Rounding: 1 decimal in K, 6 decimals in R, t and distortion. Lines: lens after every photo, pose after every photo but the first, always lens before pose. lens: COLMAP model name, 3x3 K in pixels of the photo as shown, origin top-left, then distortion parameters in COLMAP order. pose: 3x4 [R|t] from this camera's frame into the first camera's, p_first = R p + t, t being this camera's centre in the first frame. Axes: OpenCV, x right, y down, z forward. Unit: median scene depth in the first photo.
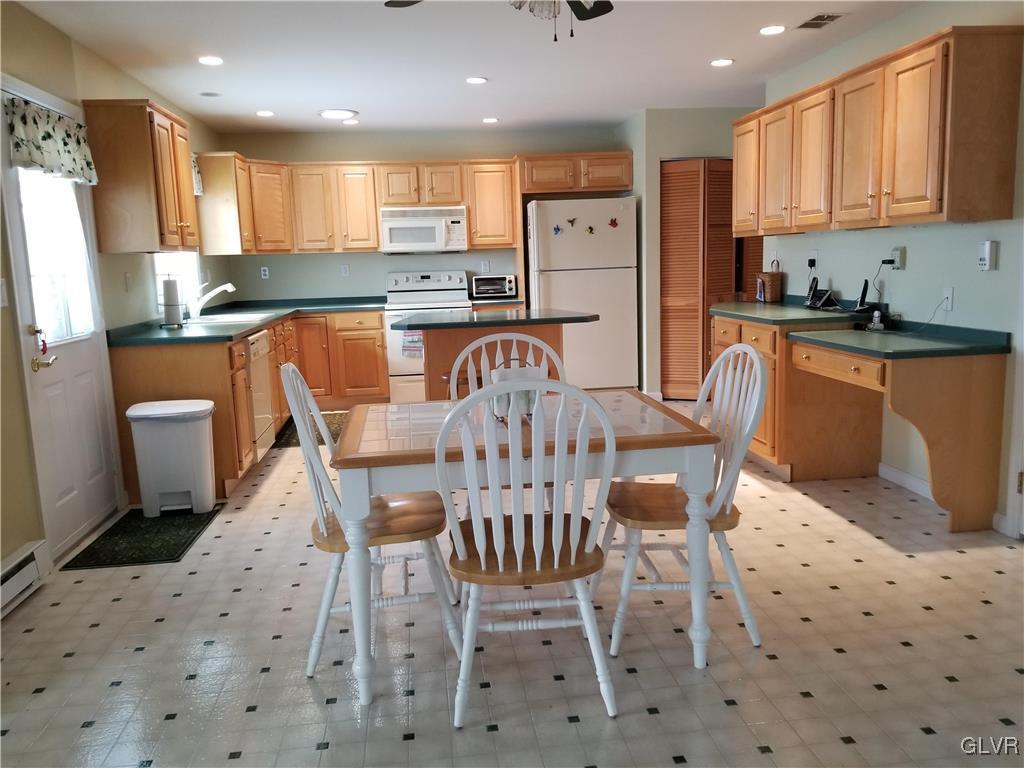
lens RADIAL K [[793.1, 0, 496.7], [0, 793.1, 385.4], [0, 0, 1]] dist [0.055149, -0.096542]
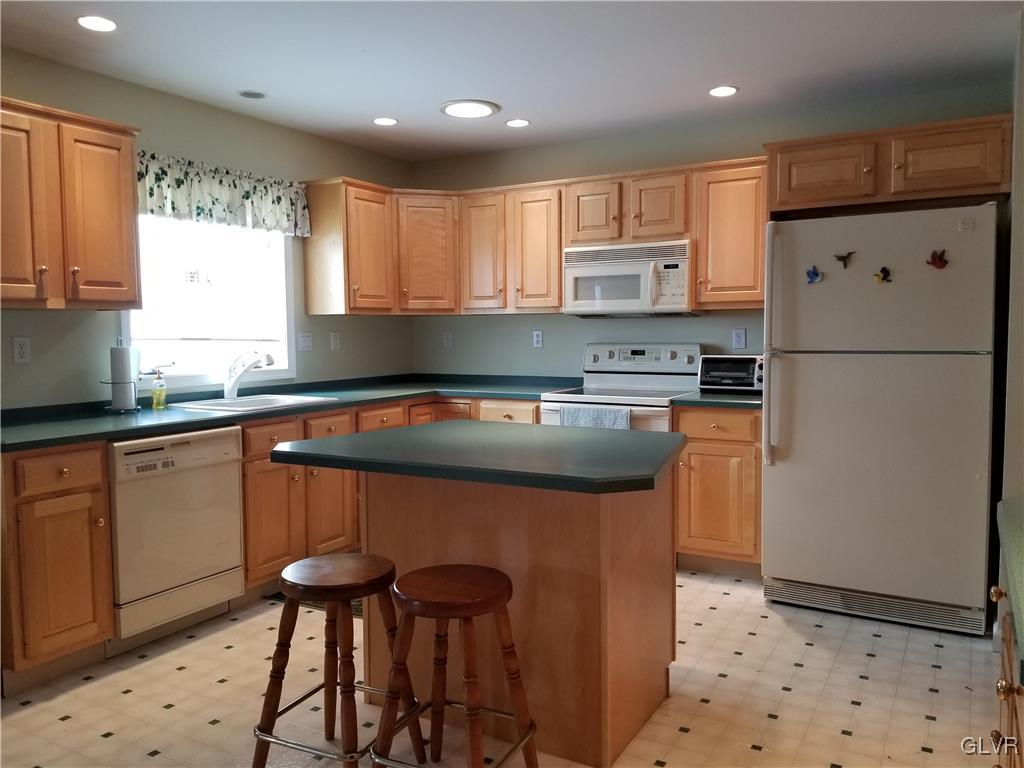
lens RADIAL K [[793.1, 0, 496.7], [0, 793.1, 385.4], [0, 0, 1]] dist [0.055149, -0.096542]
pose [[0.803781, 0.066811, -0.591162, 0.209161], [-0.107971, 0.993555, -0.034515, -0.078547], [0.585045, 0.091570, 0.805814, 0.435820]]
